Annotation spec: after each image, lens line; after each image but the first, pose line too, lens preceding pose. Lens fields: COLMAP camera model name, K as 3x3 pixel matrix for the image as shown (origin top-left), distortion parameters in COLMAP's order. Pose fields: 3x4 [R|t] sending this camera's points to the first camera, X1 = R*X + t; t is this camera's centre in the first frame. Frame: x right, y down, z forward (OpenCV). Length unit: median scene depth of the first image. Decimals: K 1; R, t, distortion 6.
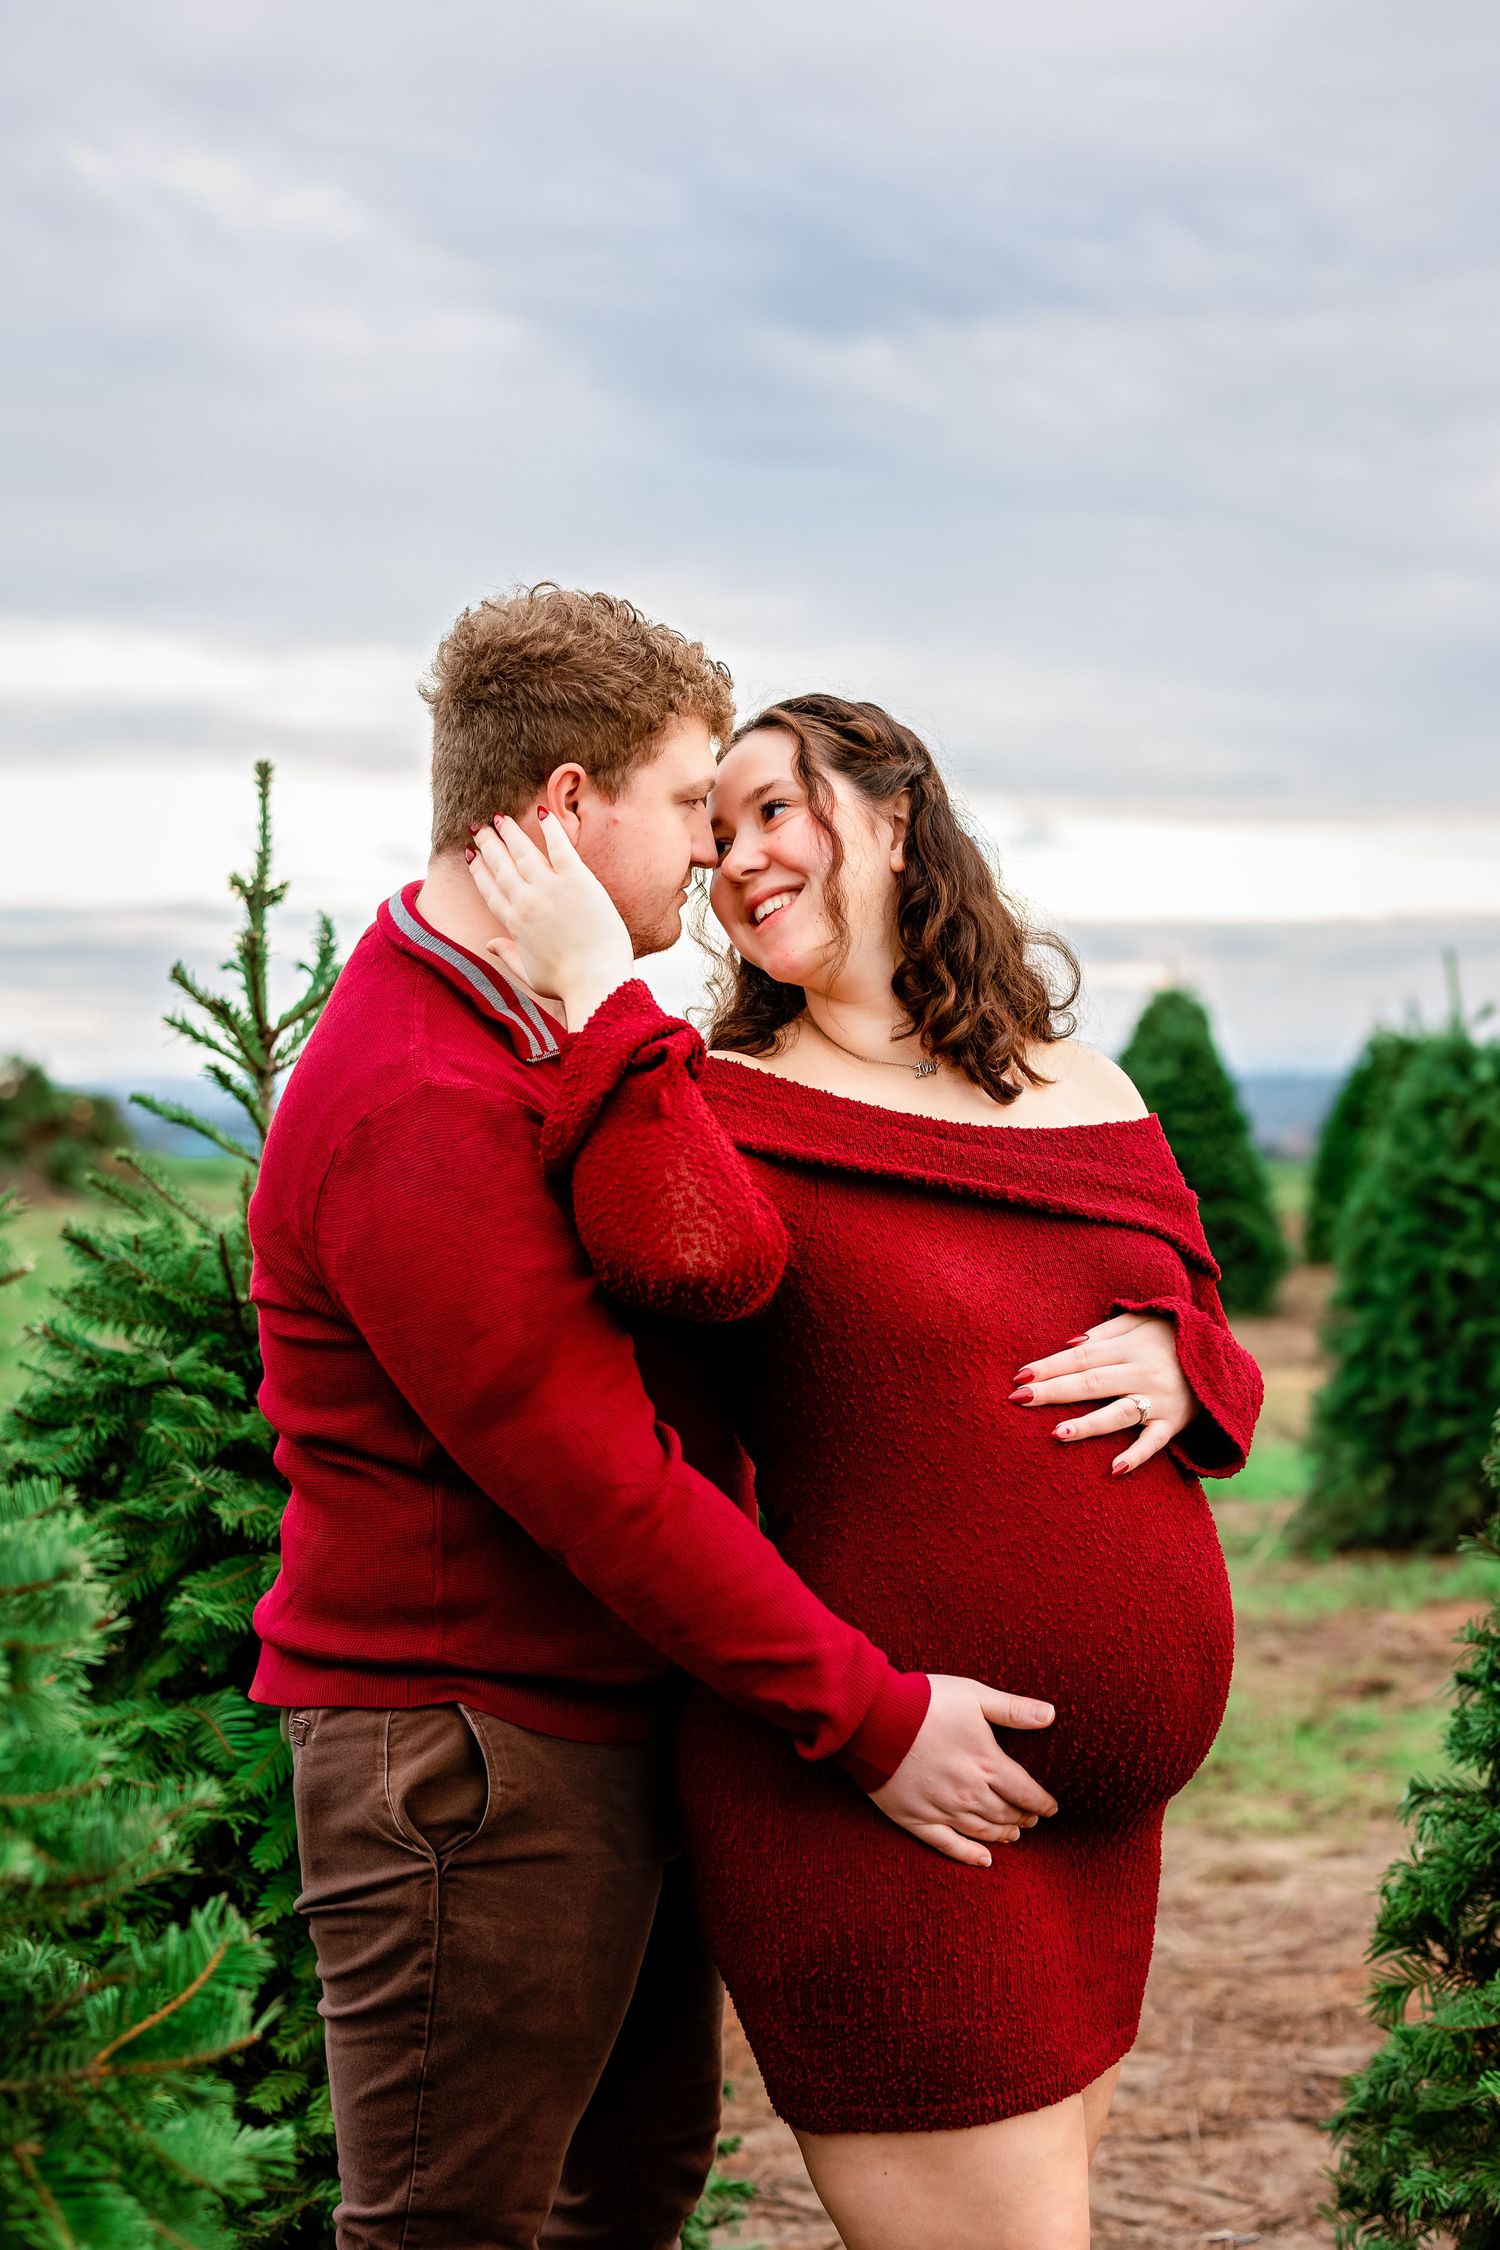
lens RADIAL K [[3844.6, 0, 750.0], [0, 3844.6, 1125.0], [0, 0, 1]] dist [-0.008486, 0.088863]
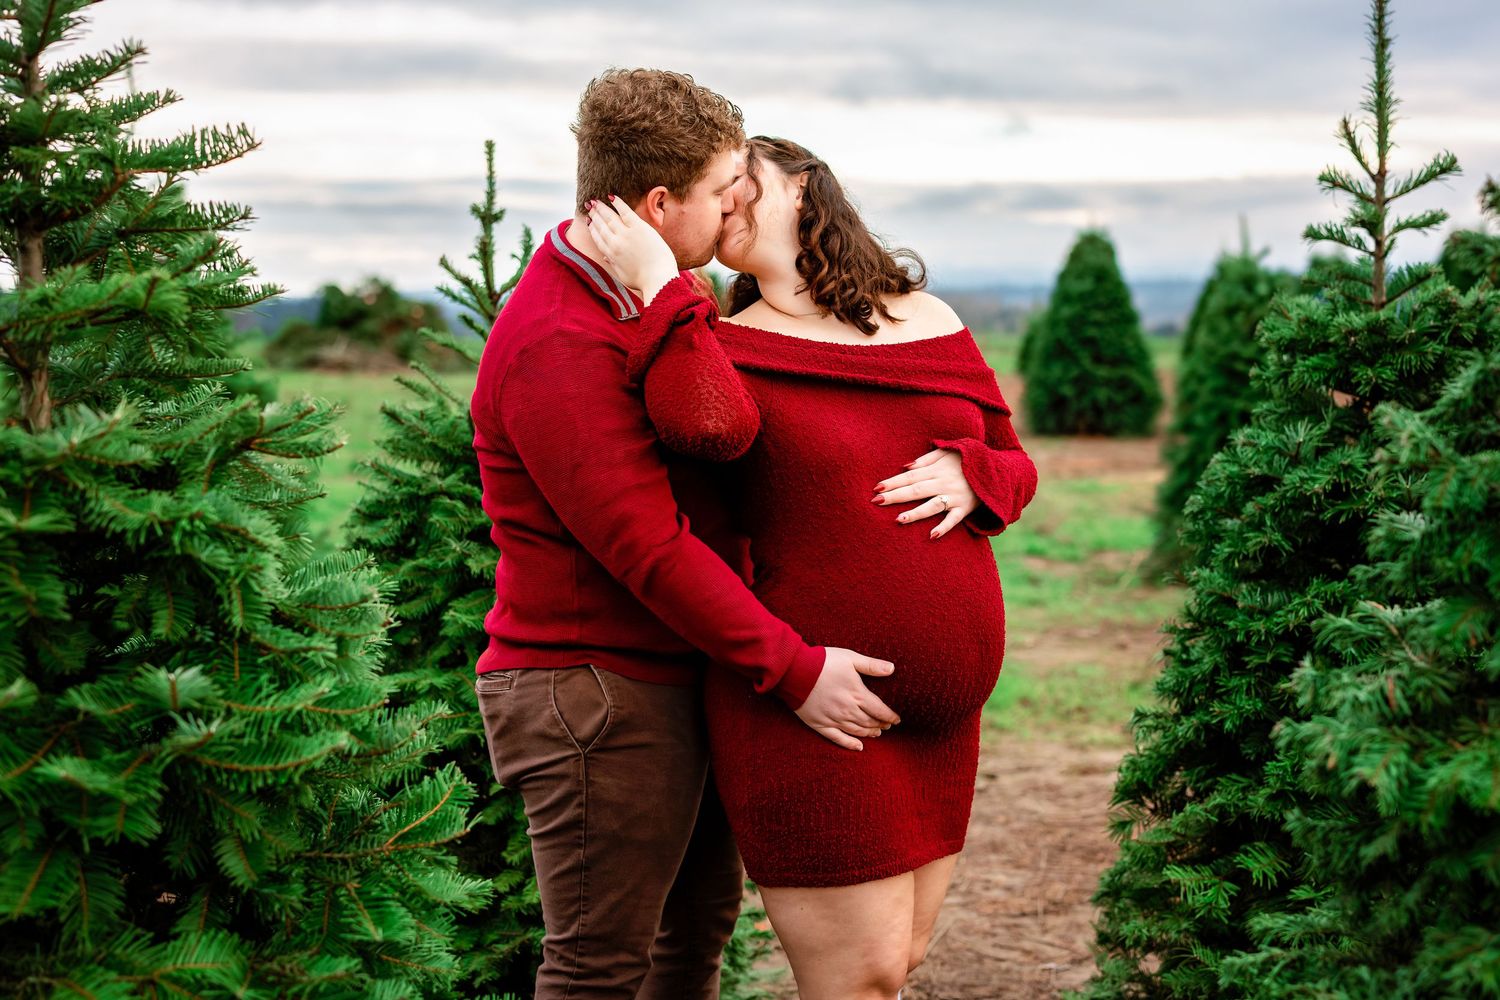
lens RADIAL K [[2394.1, 0, 789.2], [0, 2394.1, 499.2], [0, 0, 1]] dist [-0.005140, 0.066142]
pose [[0.999799, -0.007741, -0.018483, 0.031889], [0.009105, 0.997149, 0.074912, -0.012360], [0.017851, -0.075065, 0.997019, -0.110990]]
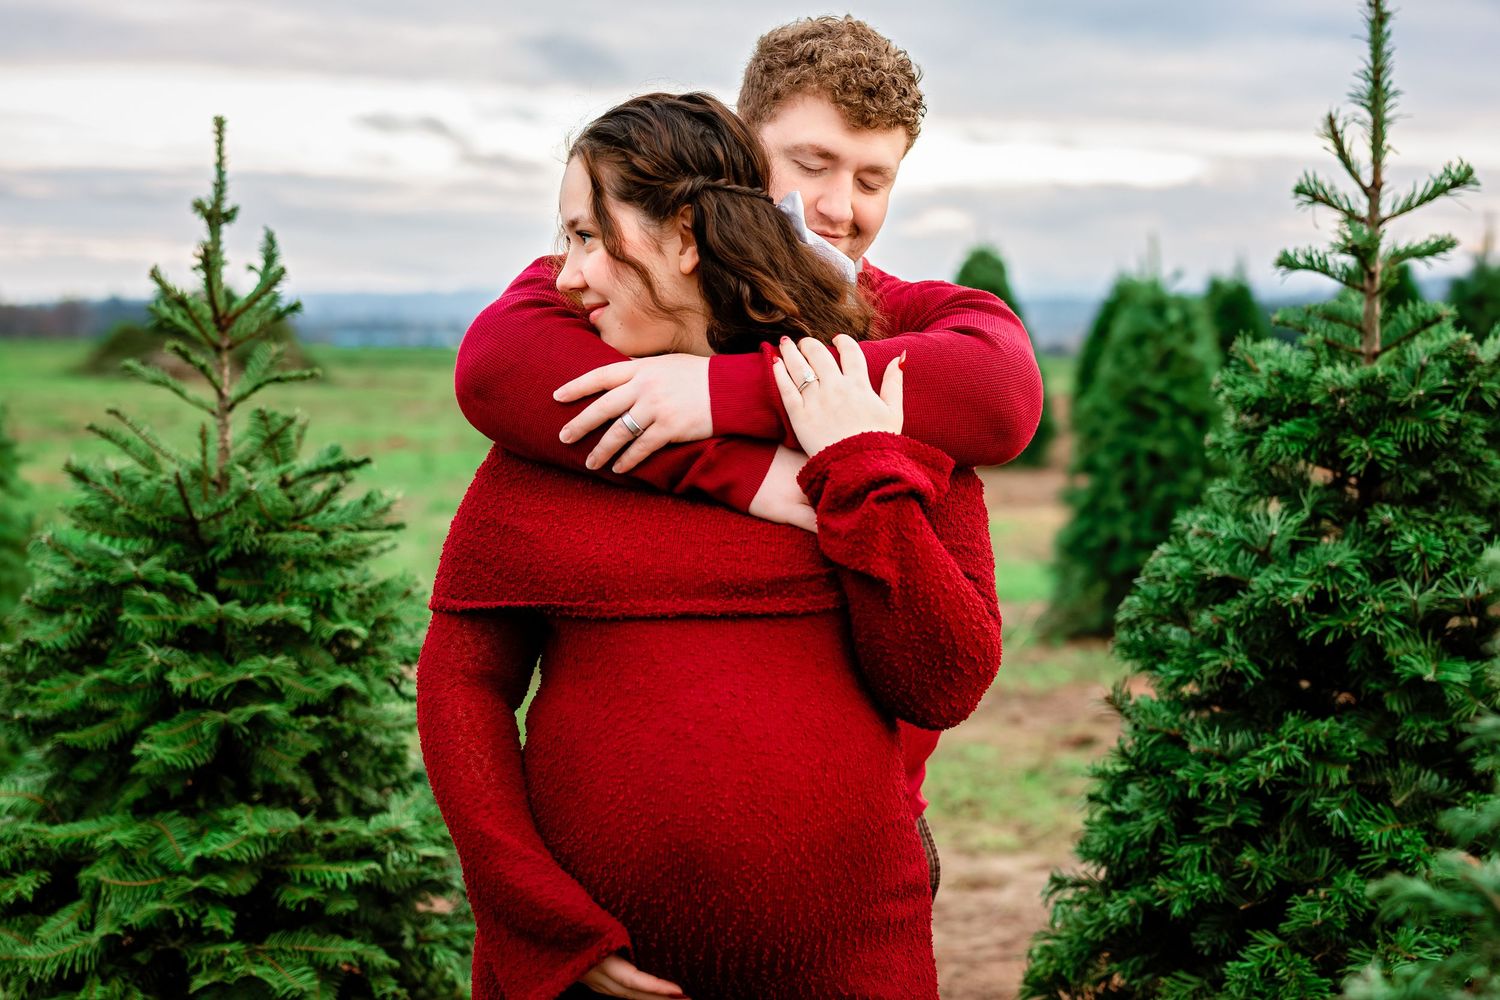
lens RADIAL K [[2563.0, 0, 825.9], [0, 2563.0, 497.0], [0, 0, 1]] dist [-0.008486, 0.088863]
pose [[0.998821, 0.007123, 0.048024, 0.046328], [-0.010151, 0.997955, 0.063104, -0.021789], [-0.047477, -0.063517, 0.996851, 0.096207]]
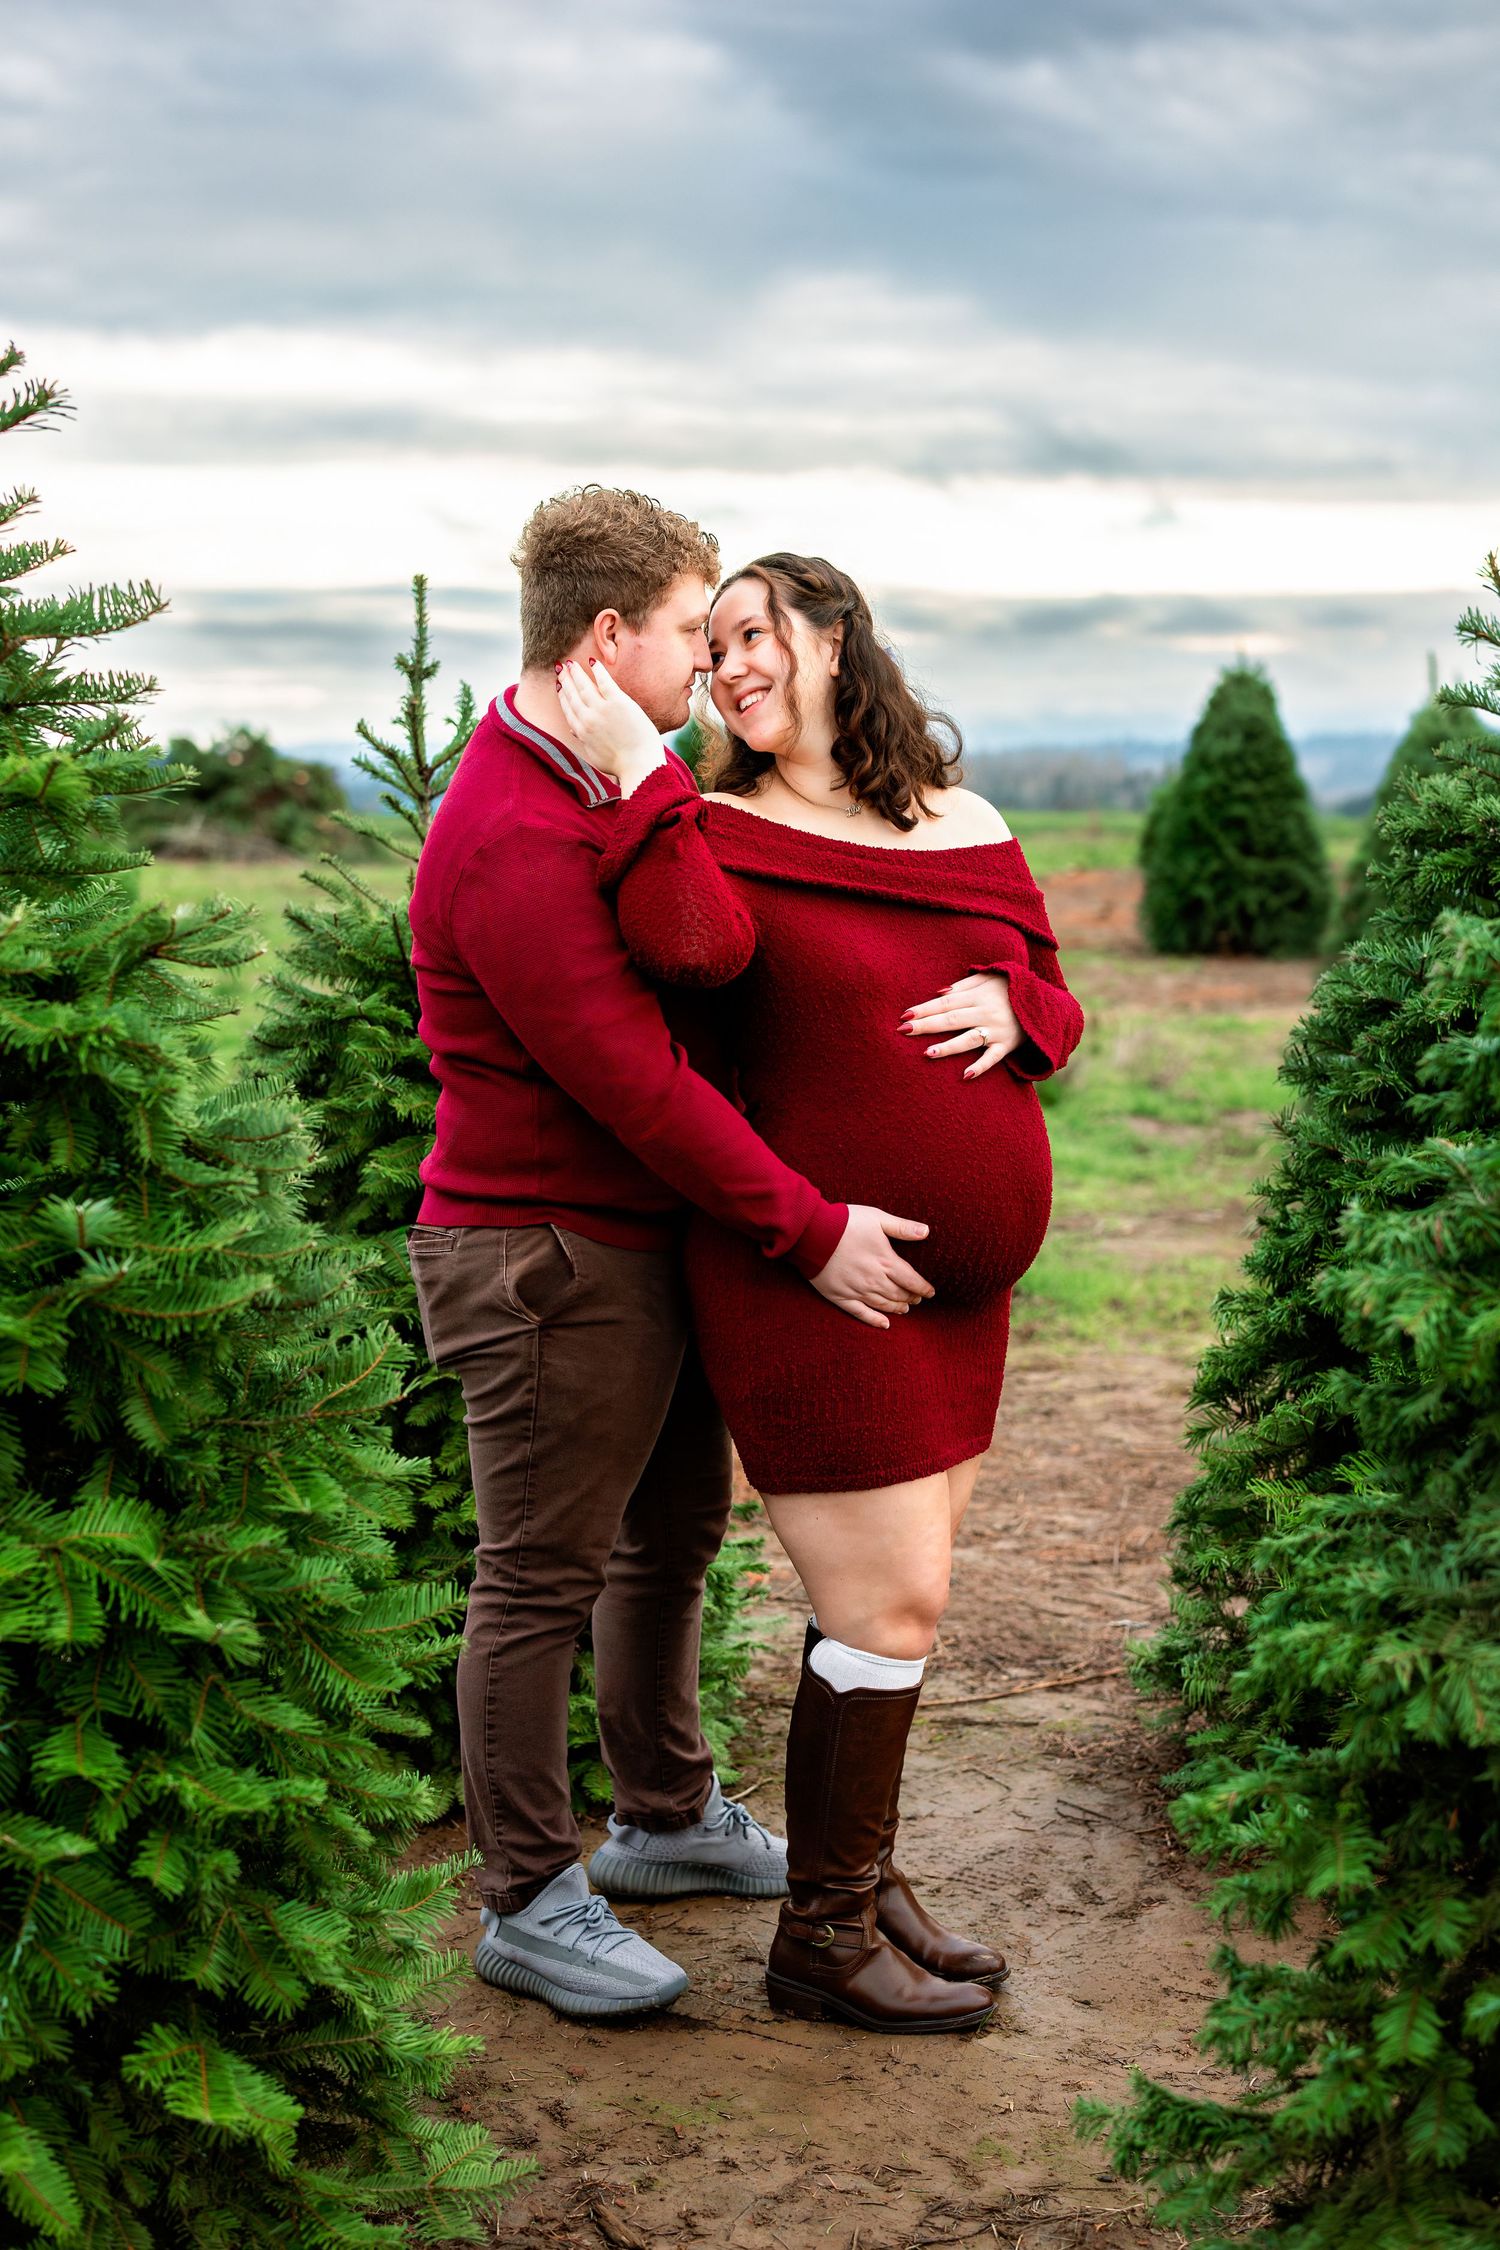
lens RADIAL K [[3328.9, 0, 751.5], [0, 3328.9, 1170.7], [0, 0, 1]] dist [0.011237, 0.016806]
pose [[0.999245, -0.001016, -0.038843, 0.044827], [0.005419, 0.993534, 0.113408, -0.016861], [0.038477, -0.113533, 0.992789, -0.244990]]
